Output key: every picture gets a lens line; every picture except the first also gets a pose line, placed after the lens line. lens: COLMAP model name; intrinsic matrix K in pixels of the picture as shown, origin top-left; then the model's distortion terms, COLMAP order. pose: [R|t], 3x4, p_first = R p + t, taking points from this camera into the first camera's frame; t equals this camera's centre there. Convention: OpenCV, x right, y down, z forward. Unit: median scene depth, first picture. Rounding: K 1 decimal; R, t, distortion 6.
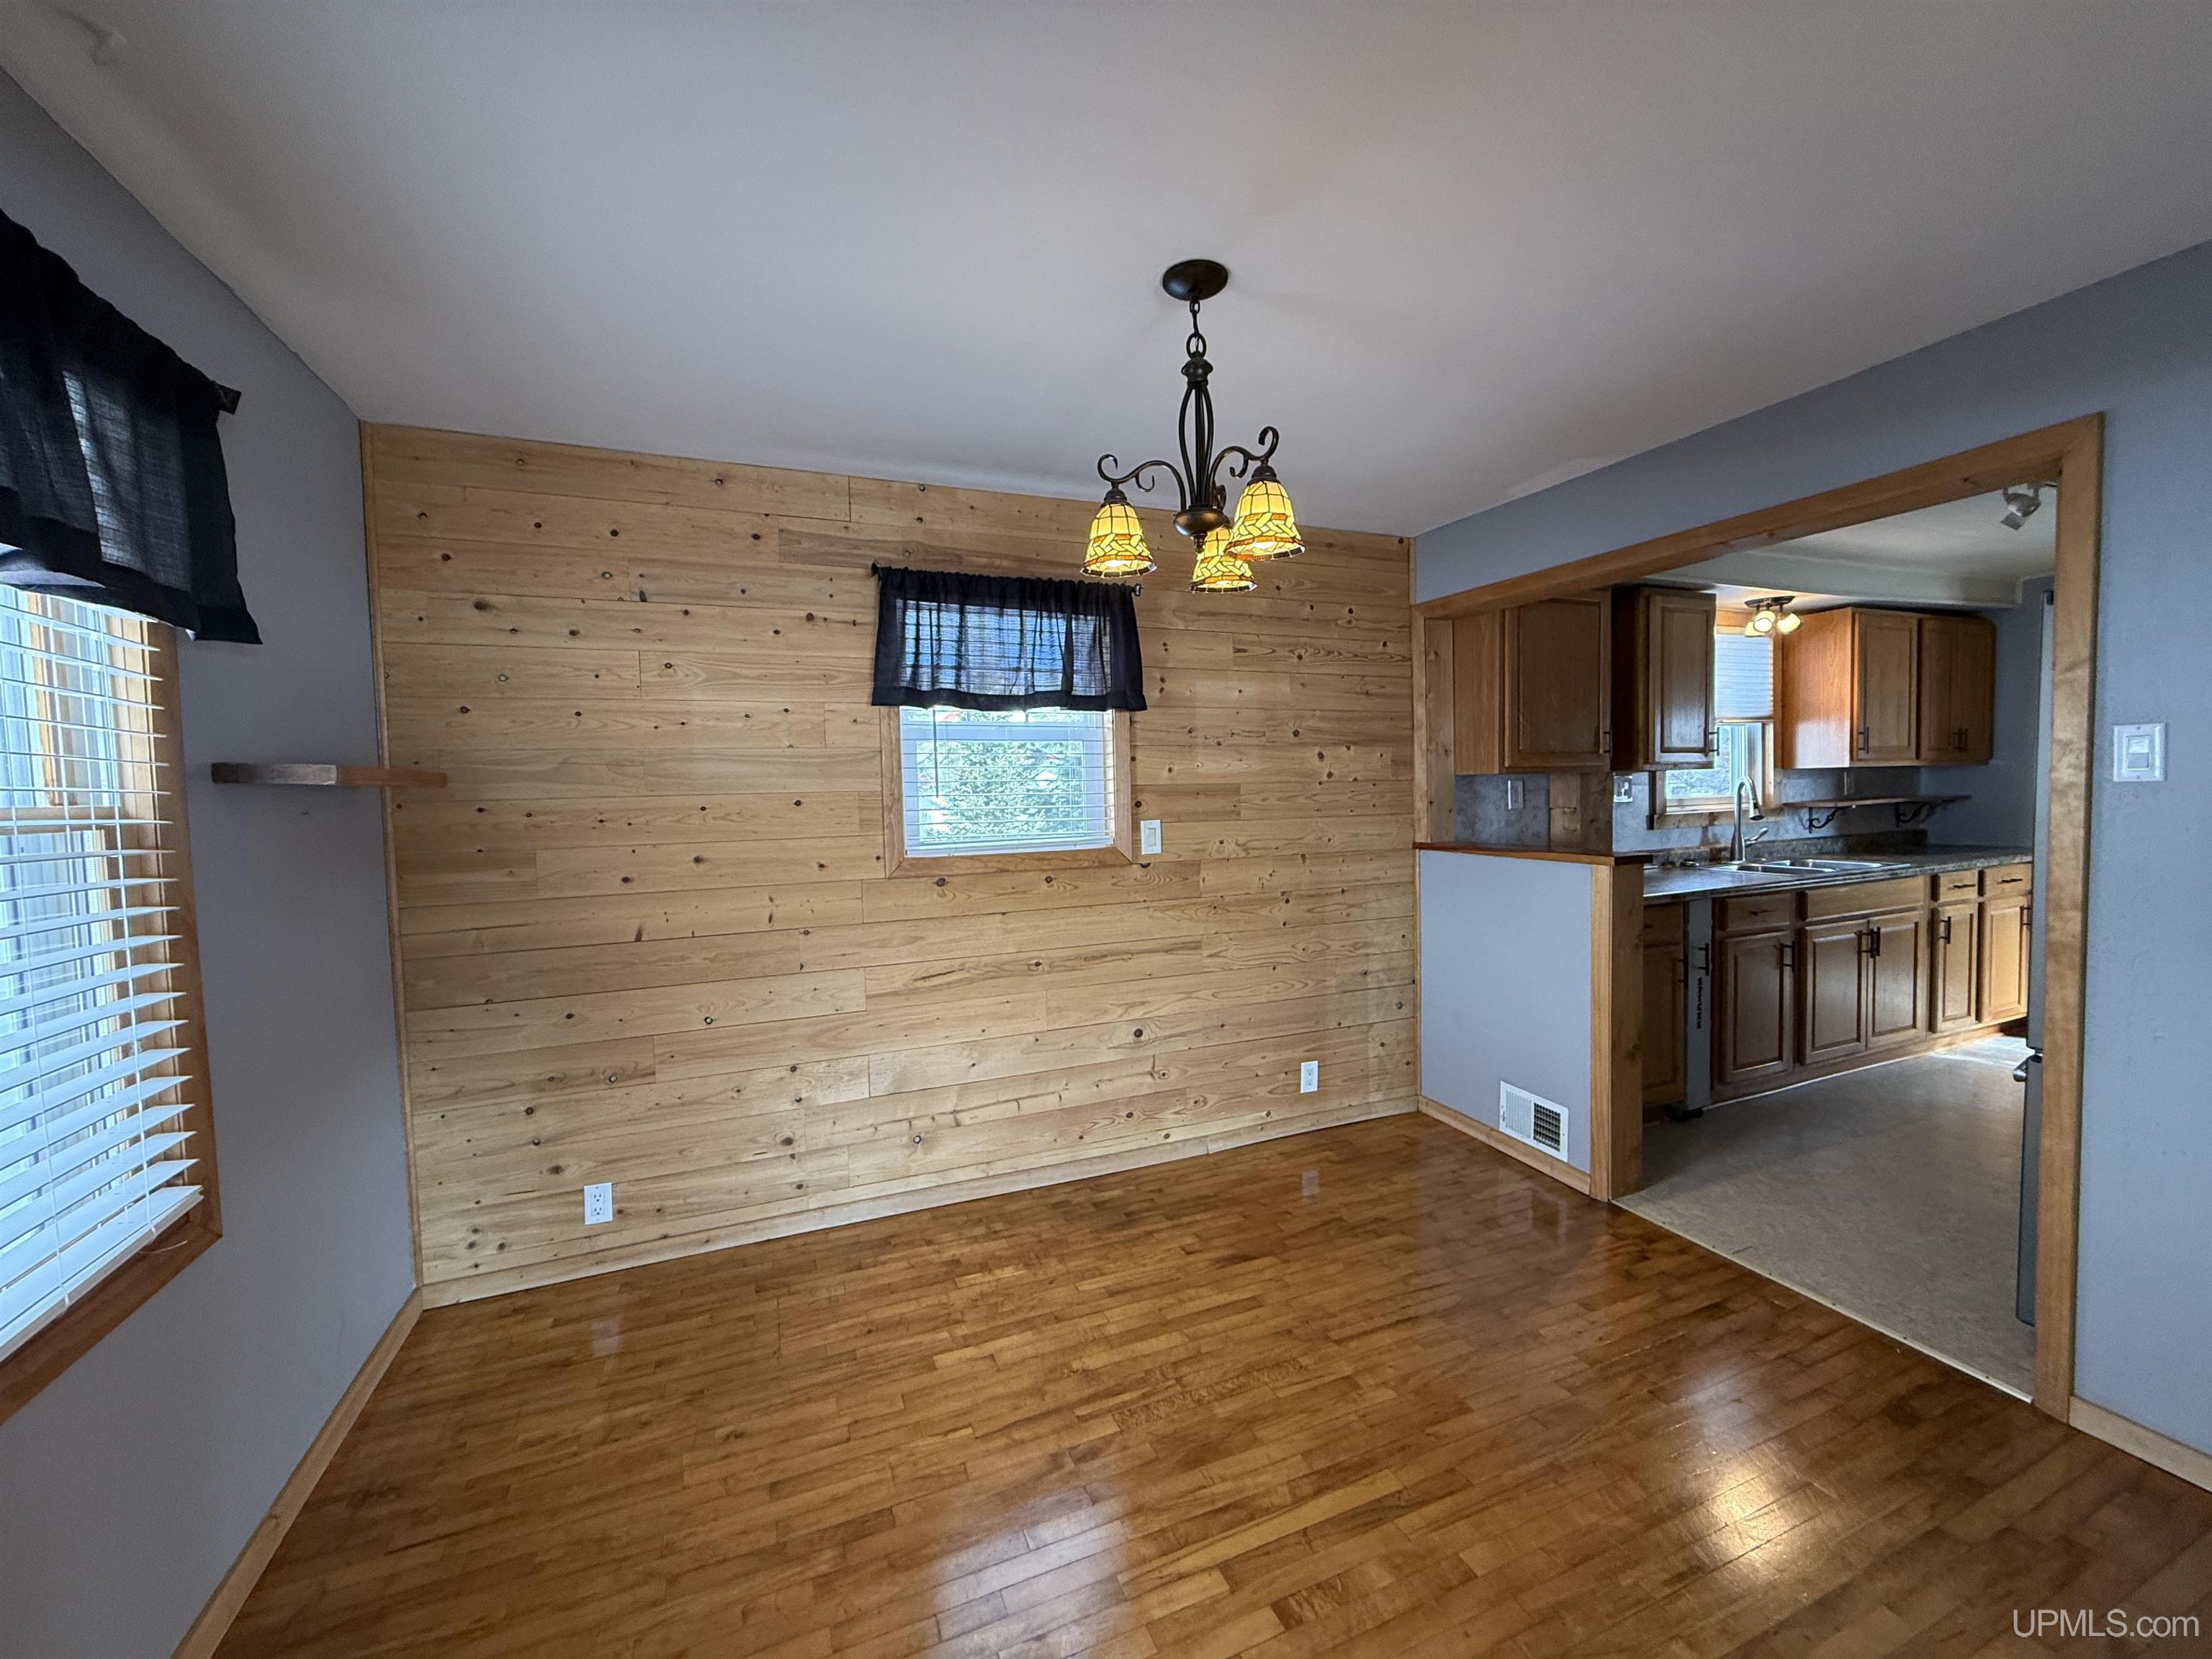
lens RADIAL K [[875.3, 0, 1104.4], [0, 875.3, 828.9], [0, 0, 1]] dist [-0.001053, 0.000546]
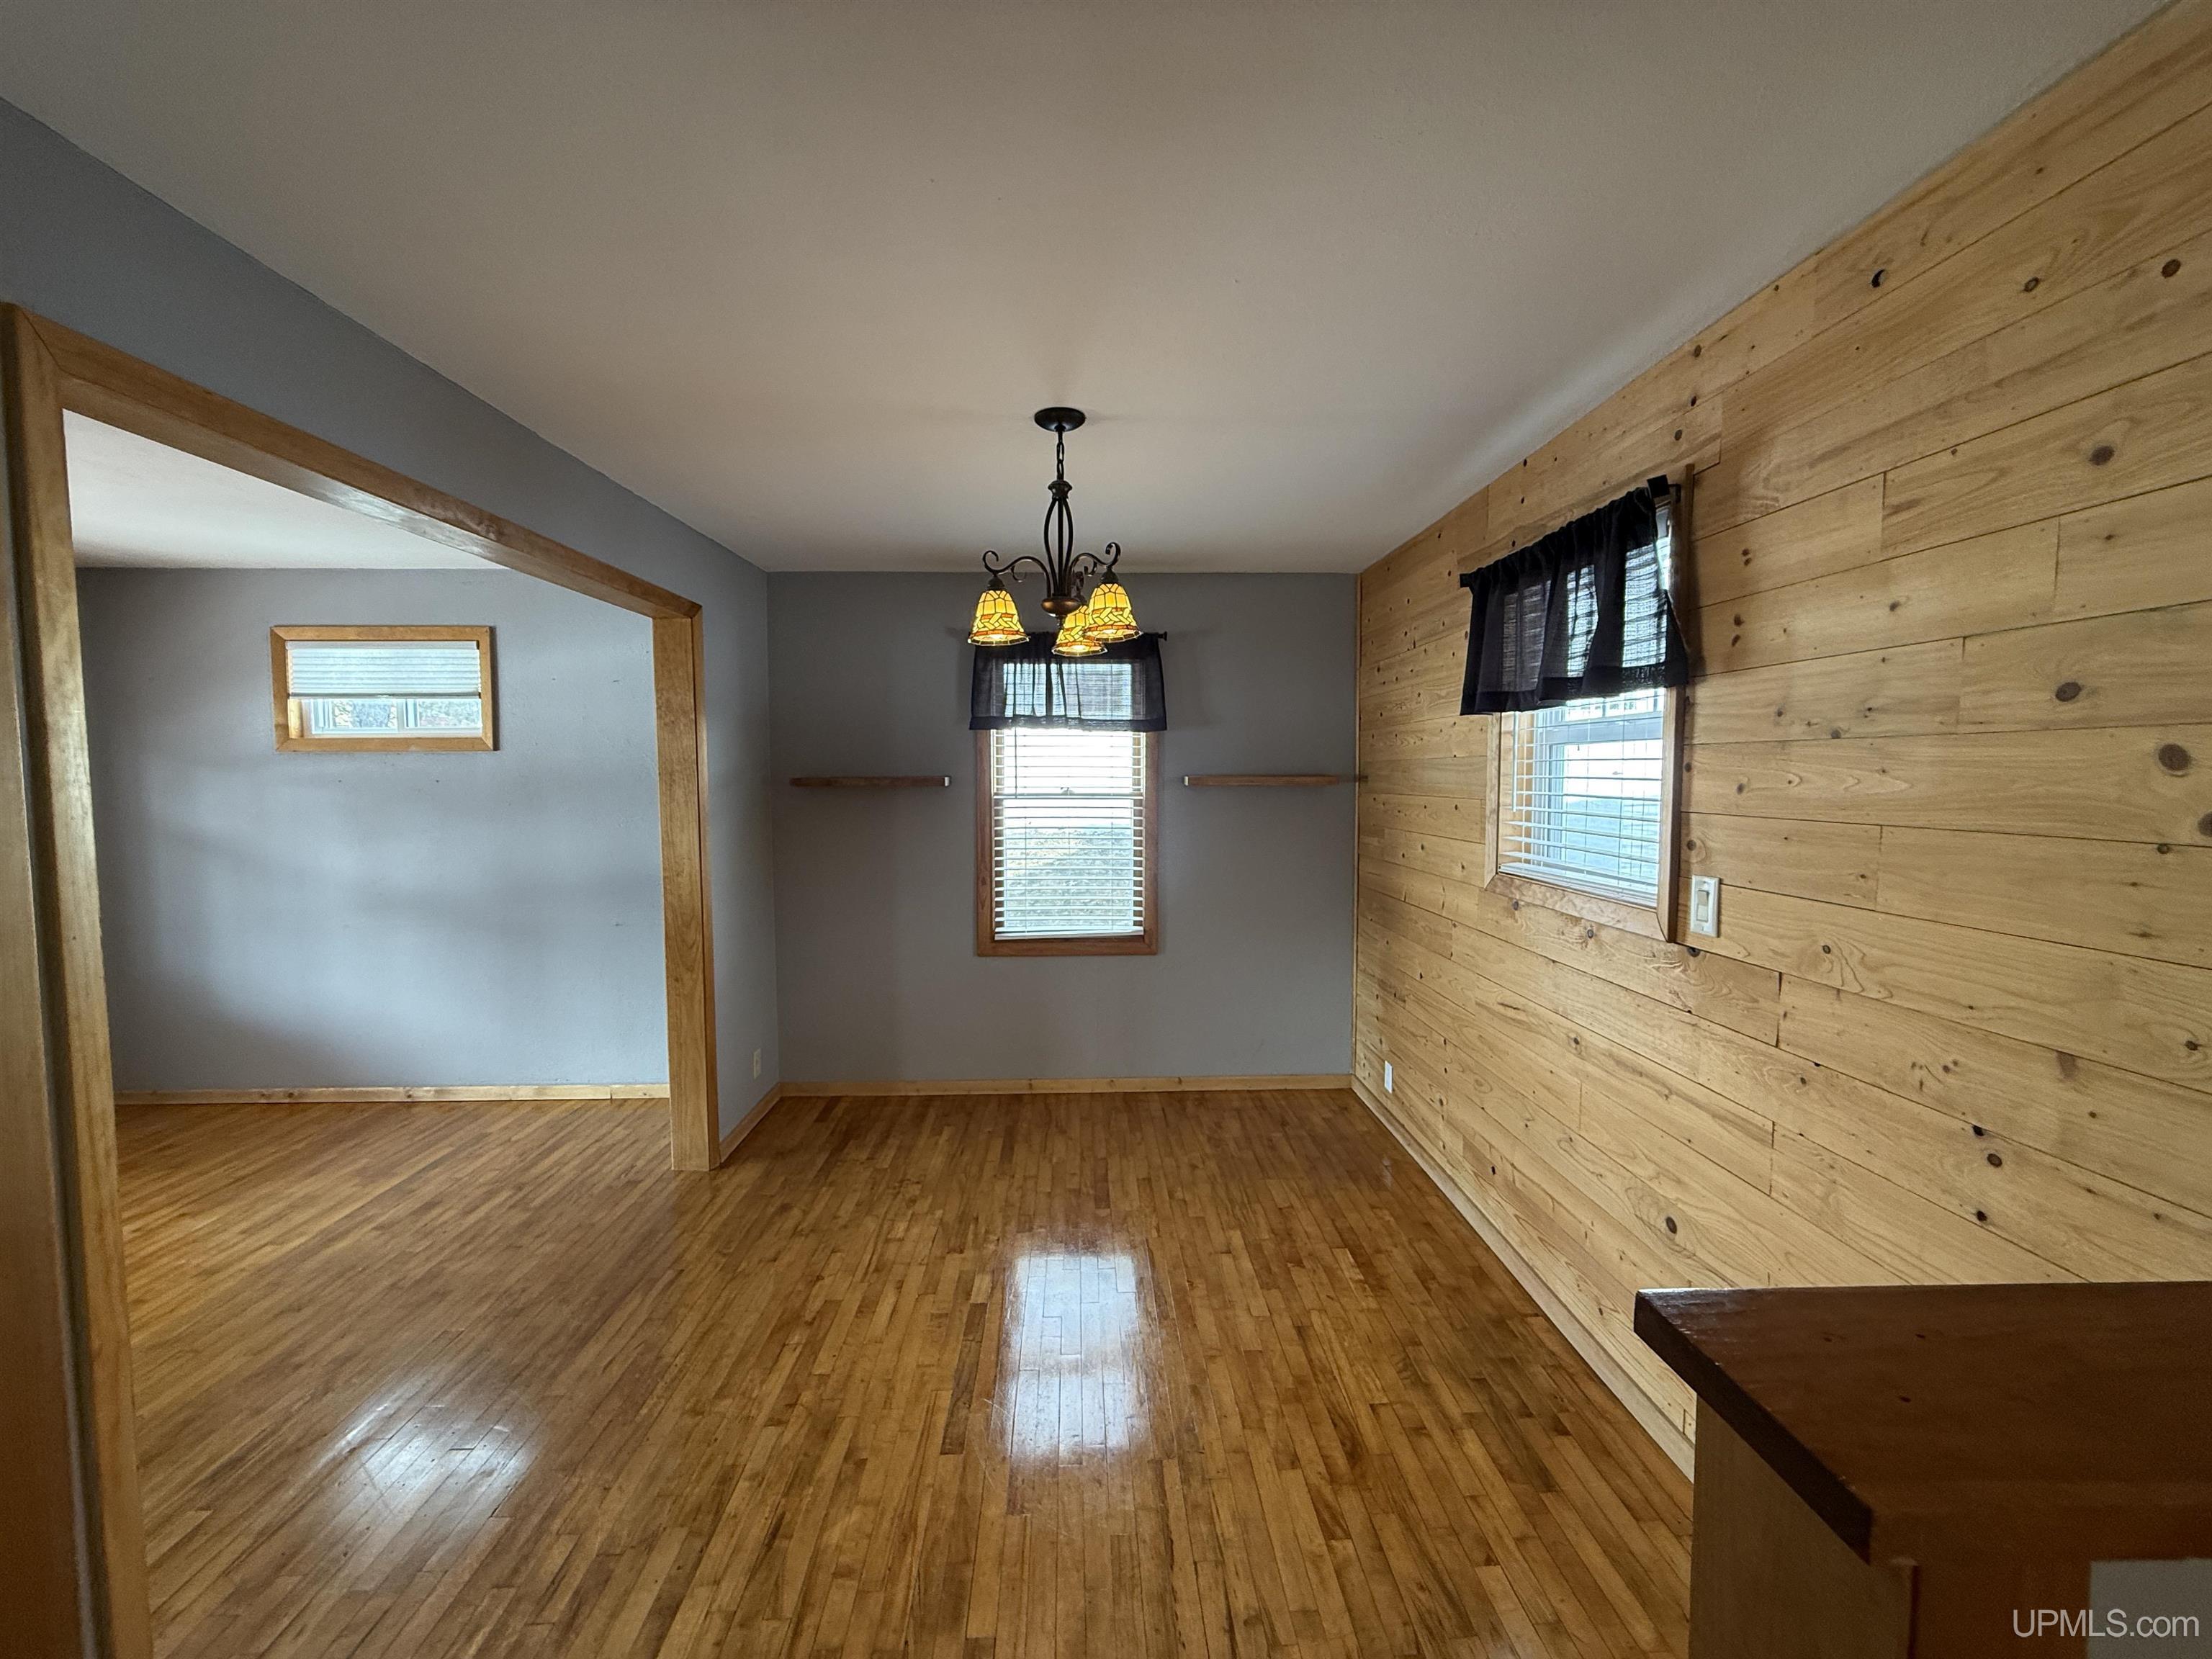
lens RADIAL K [[875.3, 0, 1093.5], [0, 875.3, 831.8], [0, 0, 1]] dist [-0.001053, 0.000546]
pose [[-0.360476, 0.087381, -0.928666, 0.709233], [-0.028866, 0.994081, 0.104741, -0.084952], [0.932322, 0.064563, -0.355820, 0.820385]]
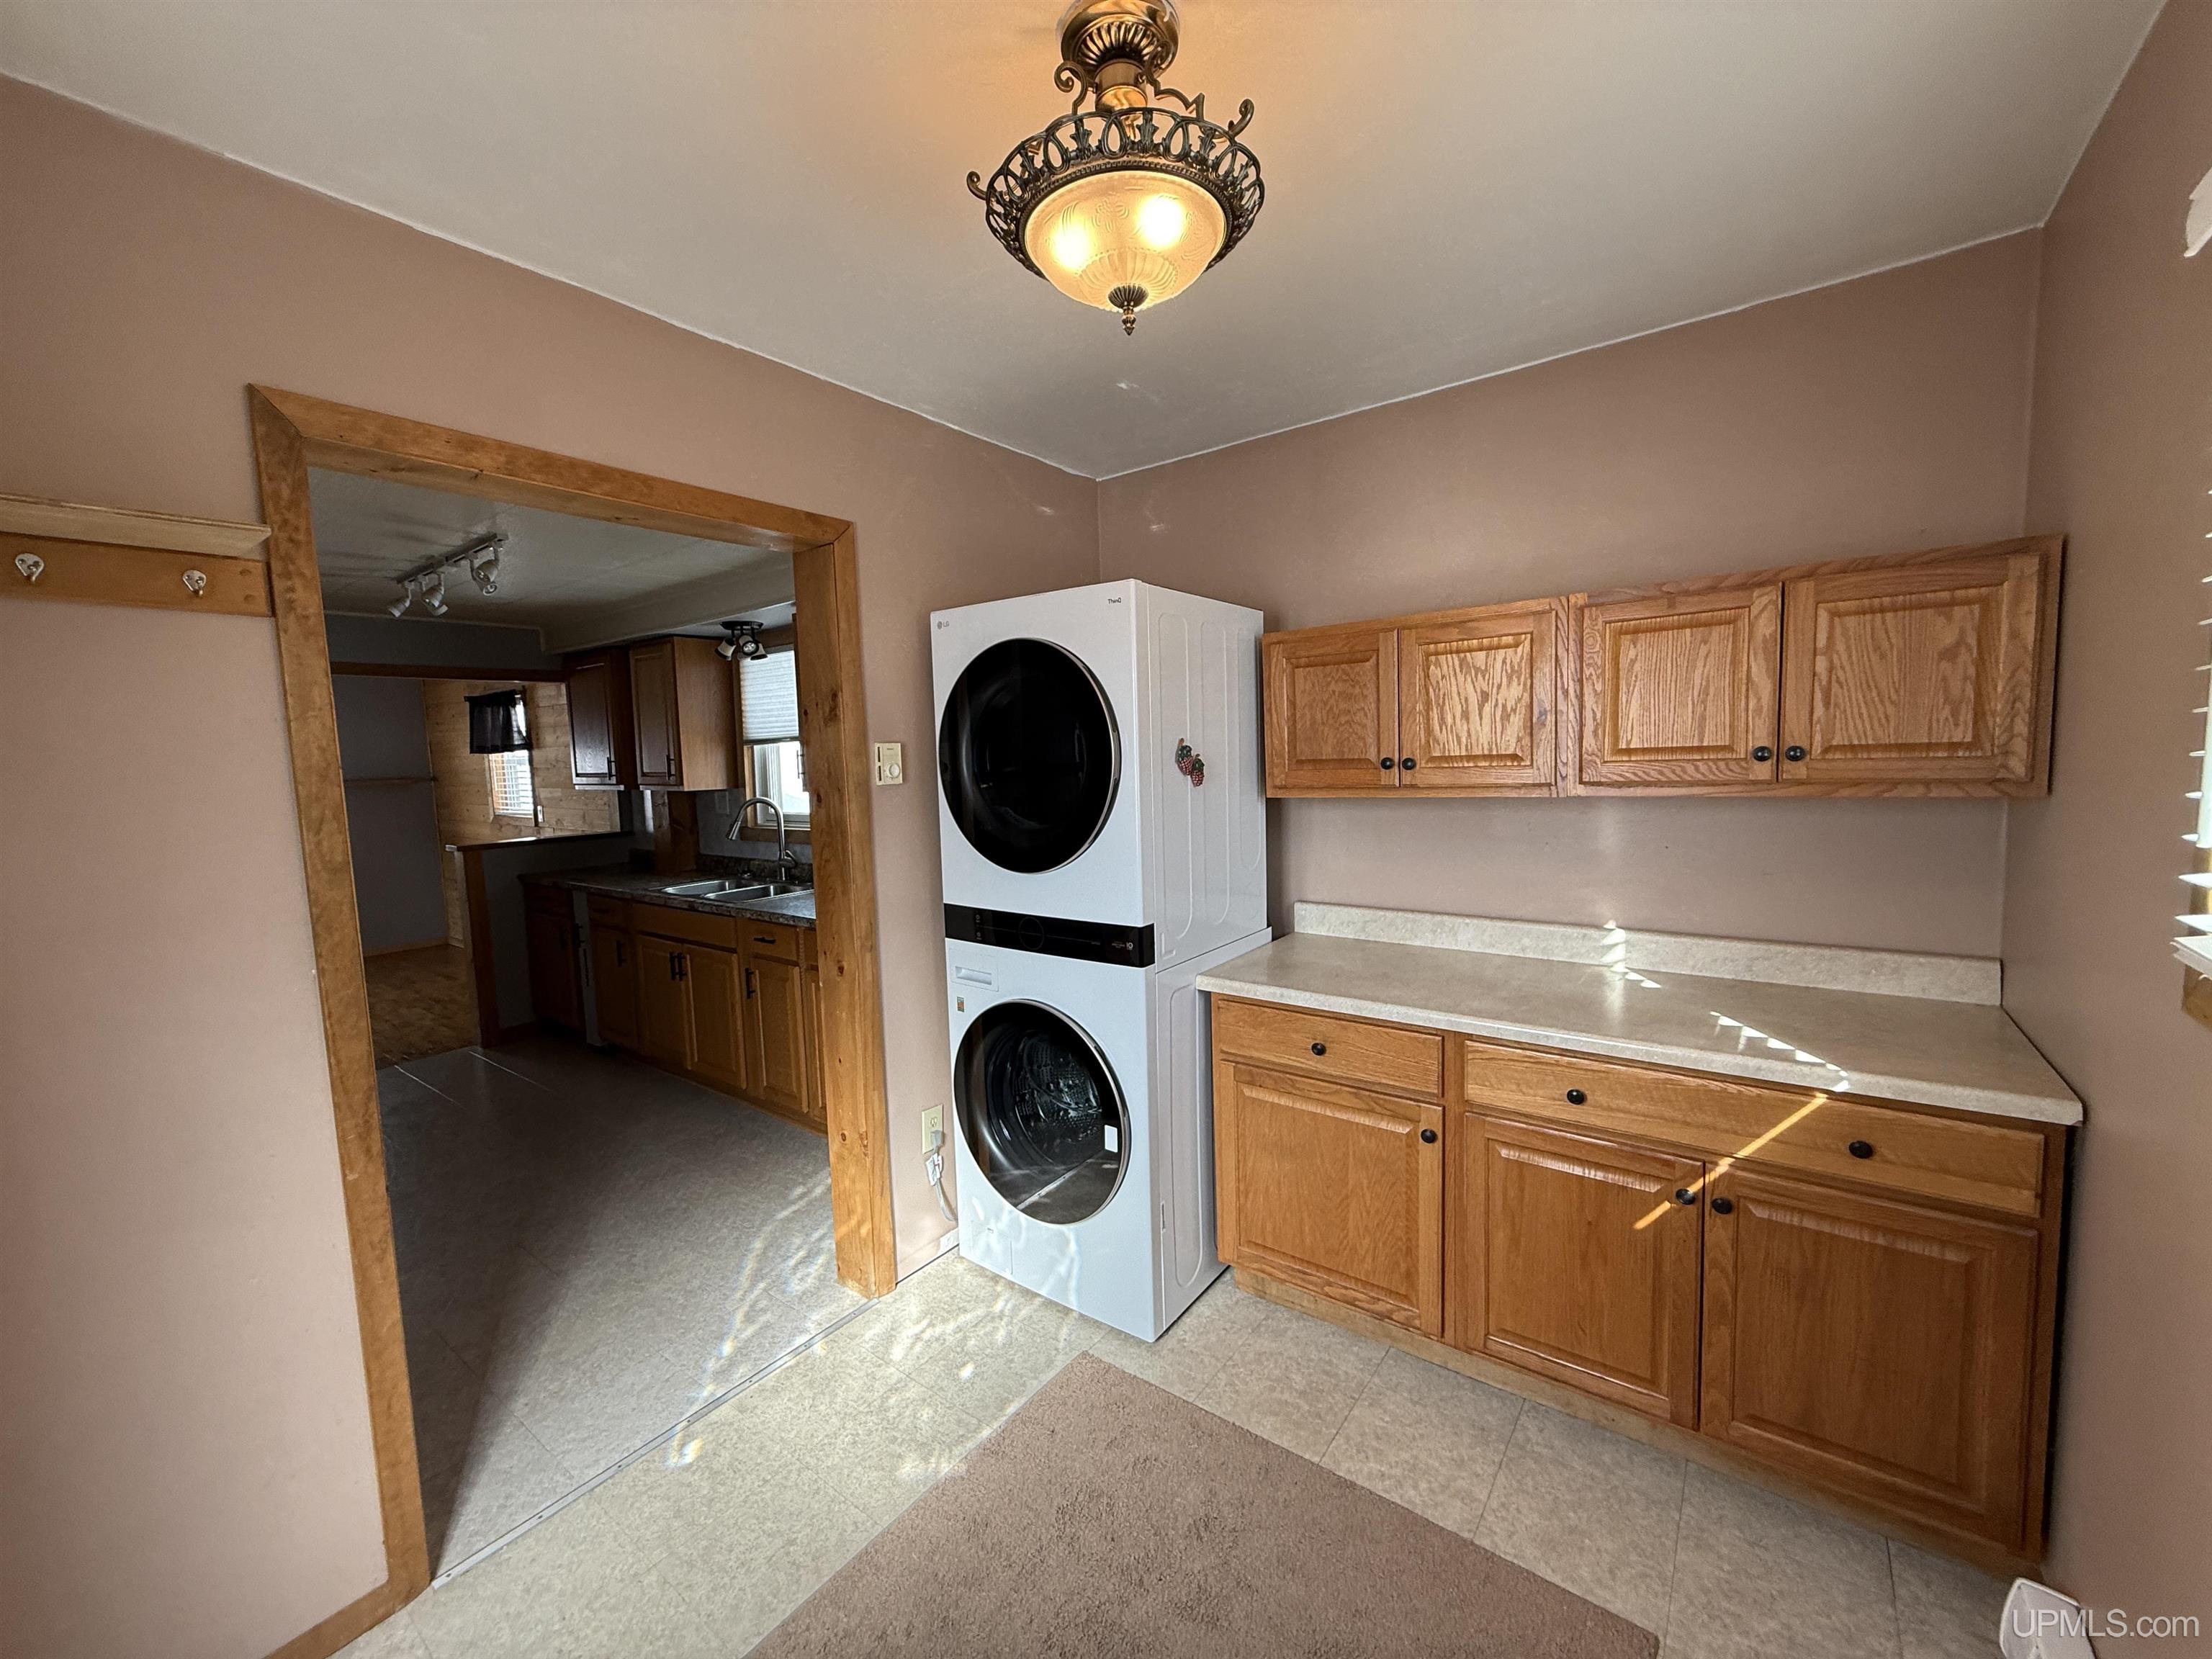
lens RADIAL K [[875.3, 0, 1103.1], [0, 875.3, 825.9], [0, 0, 1]] dist [-0.001053, 0.000546]
pose [[0.510588, 0.089242, -0.855182, 2.377418], [-0.021818, 0.995624, 0.090871, -0.169837], [0.859549, -0.027739, 0.510300, 1.071854]]
